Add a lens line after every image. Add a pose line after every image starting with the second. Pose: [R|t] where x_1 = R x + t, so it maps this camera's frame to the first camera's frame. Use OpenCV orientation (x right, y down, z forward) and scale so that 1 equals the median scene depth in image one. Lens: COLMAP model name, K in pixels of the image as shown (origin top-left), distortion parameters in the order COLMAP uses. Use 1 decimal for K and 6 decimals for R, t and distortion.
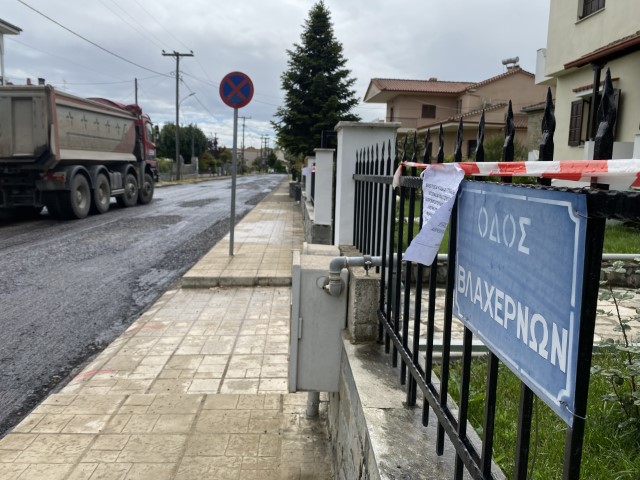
lens RADIAL K [[488.0, 0, 316.6], [0, 488.0, 235.8], [0, 0, 1]] dist [0.010897, -0.023221]
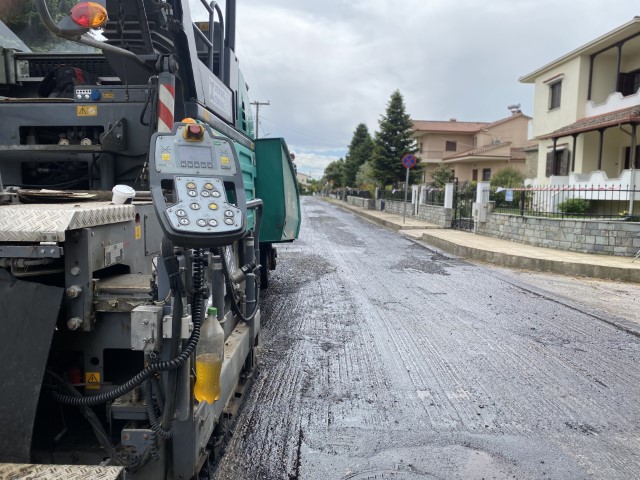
lens RADIAL K [[488.0, 0, 317.9], [0, 488.0, 244.0], [0, 0, 1]] dist [0.010897, -0.023221]
pose [[0.999915, -0.000566, -0.013014, -0.108361], [0.000174, 0.999549, -0.030044, 0.043863], [0.013025, 0.030040, 0.999464, -0.294987]]
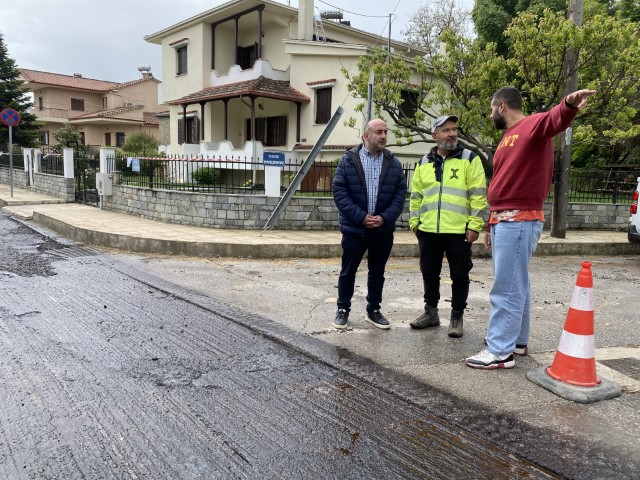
lens RADIAL K [[488.0, 0, 317.1], [0, 488.0, 244.5], [0, 0, 1]] dist [0.010897, -0.023221]
pose [[0.774928, -0.093354, 0.625118, -0.085051], [0.067186, 0.995595, 0.065394, 0.036171], [-0.628469, -0.008676, 0.777786, -0.255712]]
